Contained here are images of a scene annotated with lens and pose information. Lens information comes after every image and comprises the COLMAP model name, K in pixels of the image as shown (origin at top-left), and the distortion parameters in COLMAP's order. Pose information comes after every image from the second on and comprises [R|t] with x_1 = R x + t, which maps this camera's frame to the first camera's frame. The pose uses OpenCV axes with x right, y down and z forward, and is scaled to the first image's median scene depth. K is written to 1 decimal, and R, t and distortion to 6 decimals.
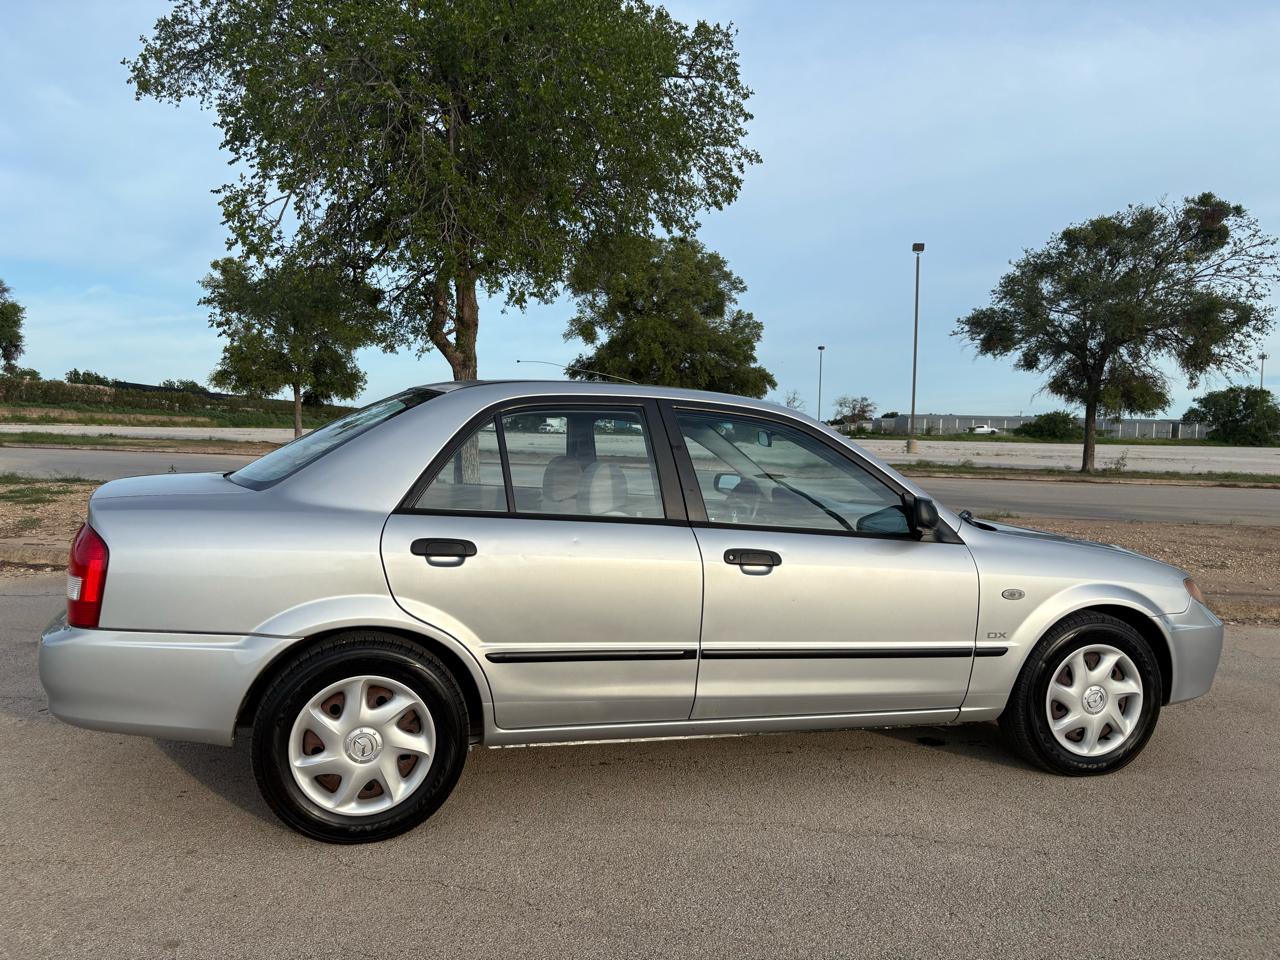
lens RADIAL K [[965.0, 0, 632.5], [0, 965.0, 488.5], [0, 0, 1]] dist [0.043726, -0.050285]
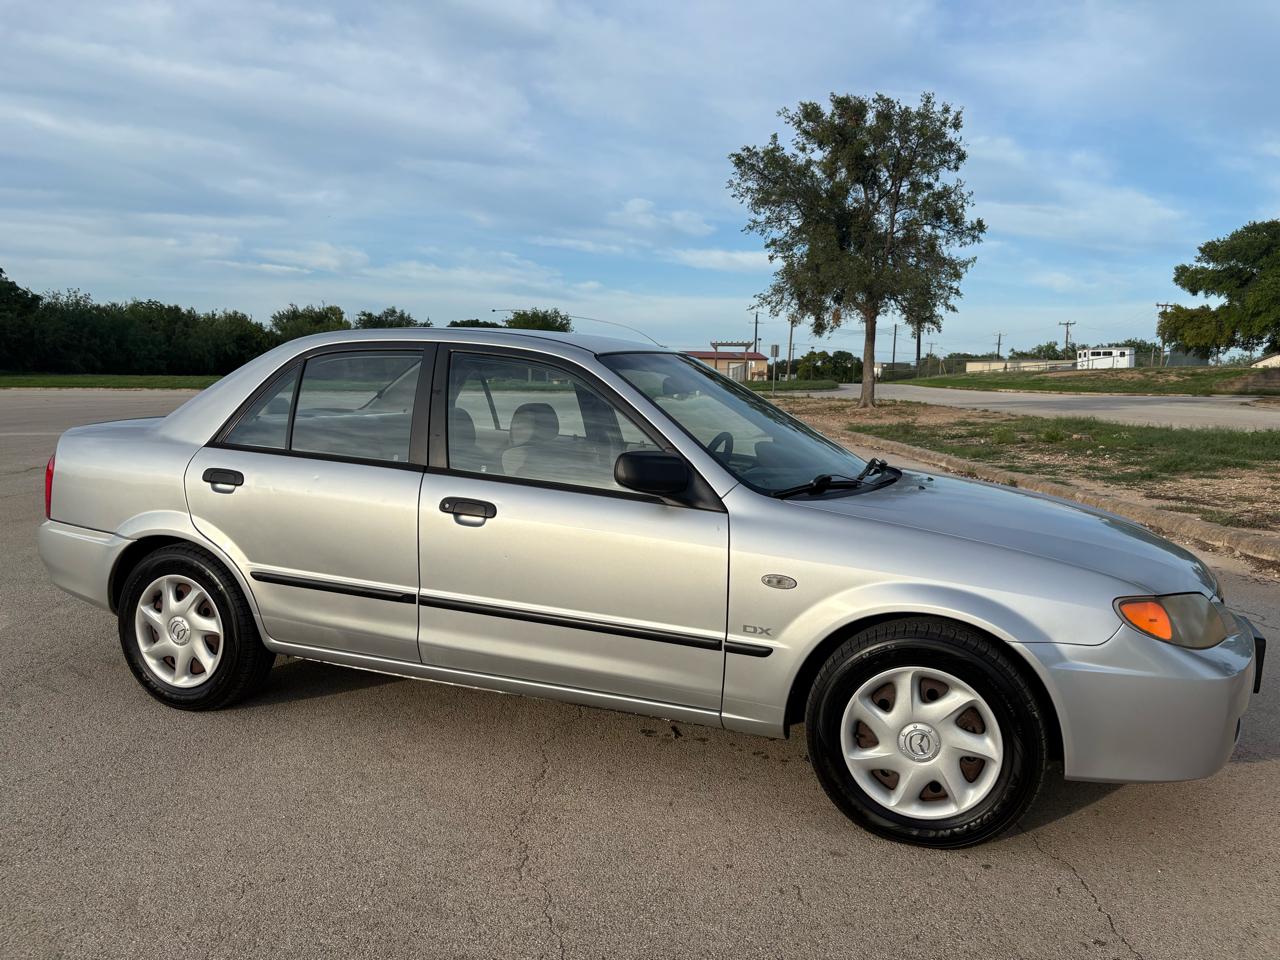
lens RADIAL K [[969.0, 0, 632.5], [0, 969.0, 482.9], [0, 0, 1]] dist [0.020884, -0.009412]
pose [[0.790202, 0.054378, -0.610429, 0.754841], [-0.034581, 0.998425, 0.044175, -0.000819], [0.611870, -0.013798, 0.790838, 0.305053]]
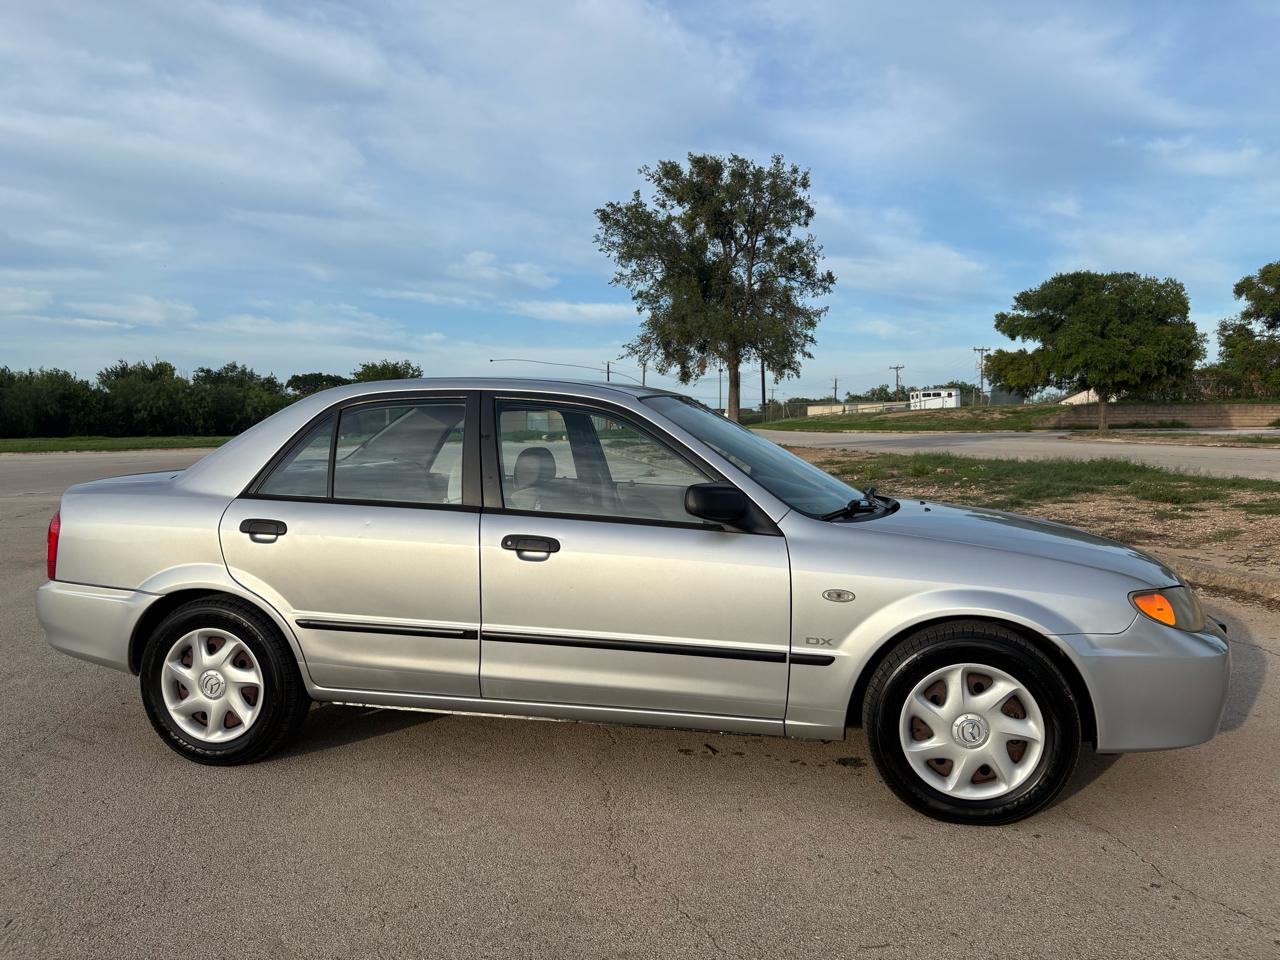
lens RADIAL K [[965.0, 0, 632.5], [0, 965.0, 488.5], [0, 0, 1]] dist [0.043726, -0.050285]
pose [[0.873787, -0.002823, -0.486301, 0.638884], [0.001550, 0.999994, -0.003019, 0.015079], [0.486307, 0.001884, 0.873786, 0.149932]]
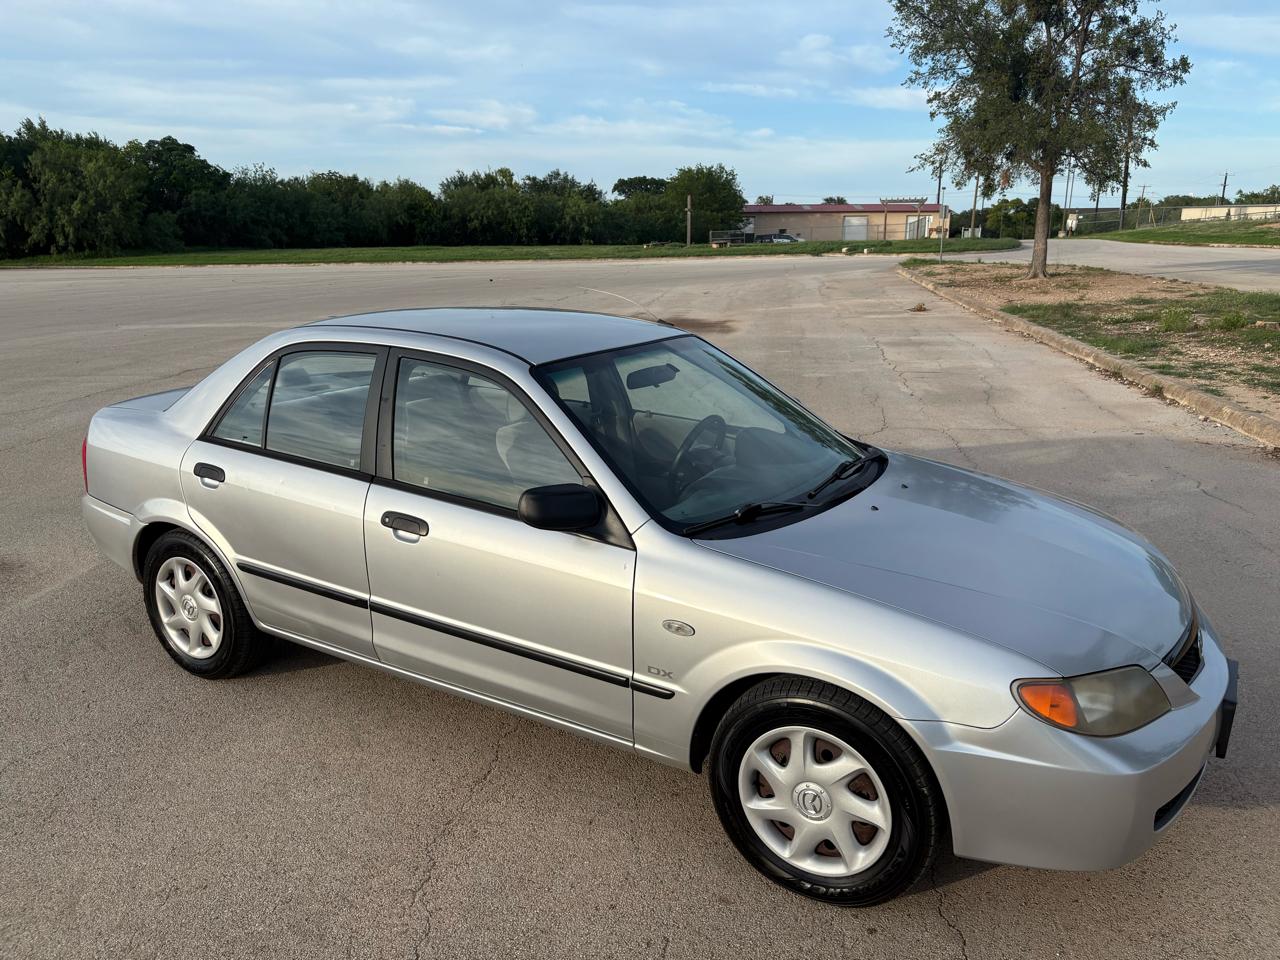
lens RADIAL K [[969.0, 0, 632.5], [0, 969.0, 482.9], [0, 0, 1]] dist [0.020884, -0.009412]
pose [[0.672912, 0.155146, -0.723270, 0.880482], [-0.021762, 0.981487, 0.190289, -0.143485], [0.739403, -0.112308, 0.663830, 0.471966]]
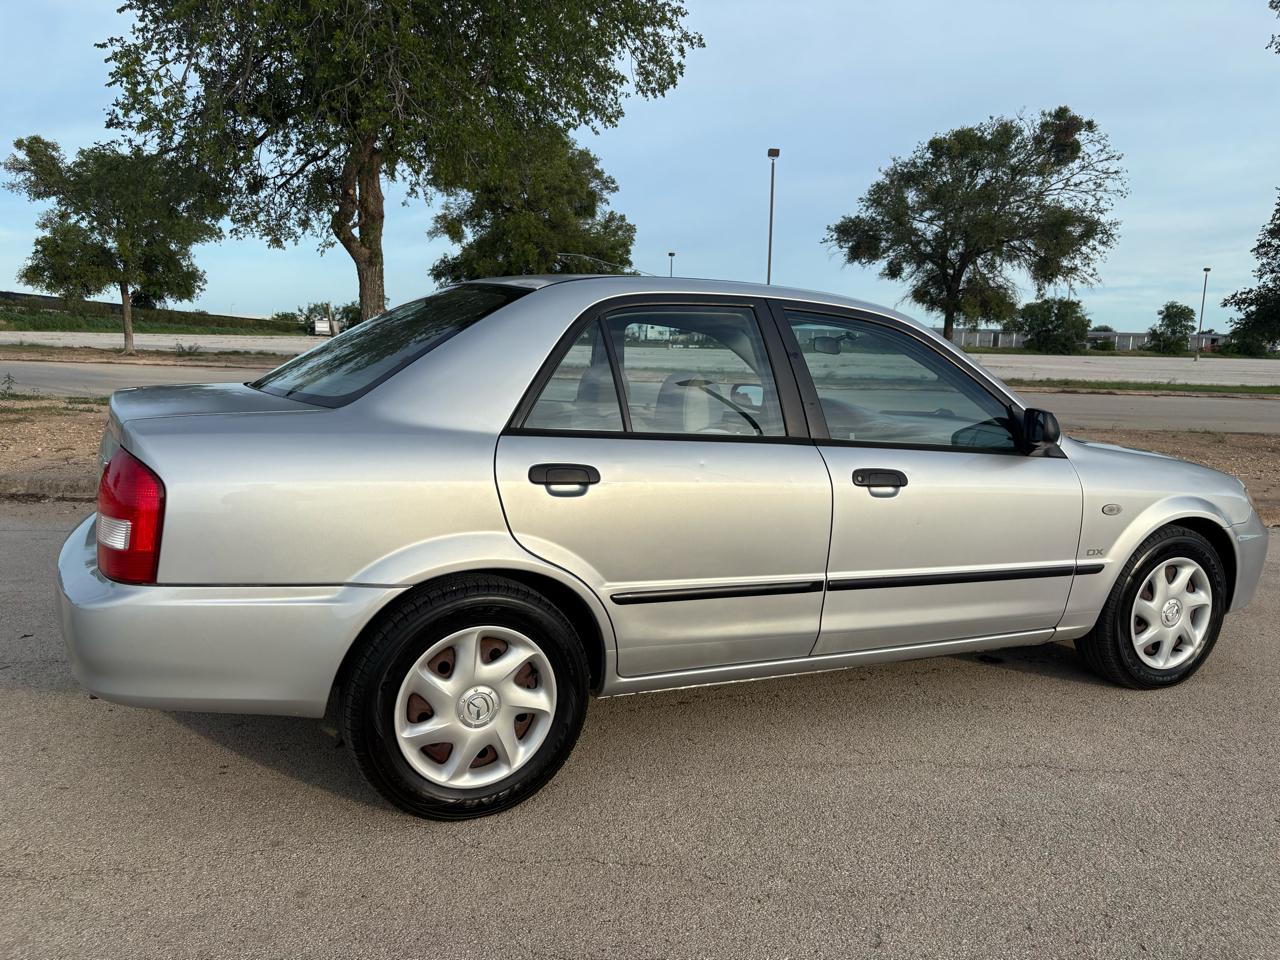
lens RADIAL K [[975.3, 0, 637.4], [0, 975.3, 483.2], [0, 0, 1]] dist [0.013172, -0.003645]
pose [[0.986842, -0.019530, 0.160506, -0.221697], [0.005269, 0.996035, 0.088803, -0.005442], [-0.161604, -0.086789, 0.983032, 0.123031]]
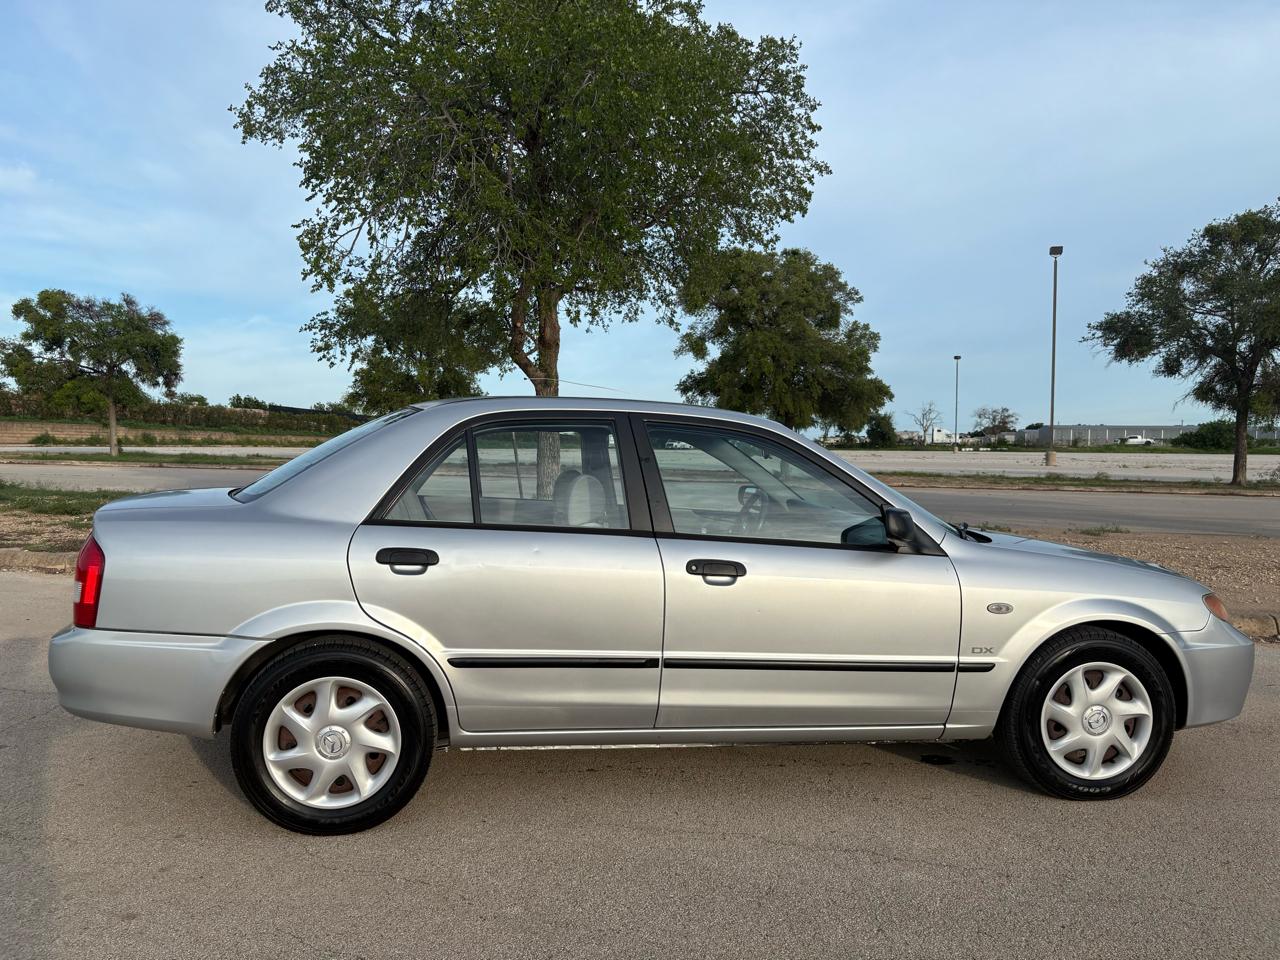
lens RADIAL K [[965.0, 0, 632.5], [0, 965.0, 488.5], [0, 0, 1]] dist [0.043726, -0.050285]
pose [[0.990902, -0.005387, -0.134481, 0.156273], [0.003217, 0.999861, -0.016345, 0.004105], [0.134550, 0.015764, 0.990781, -0.010978]]
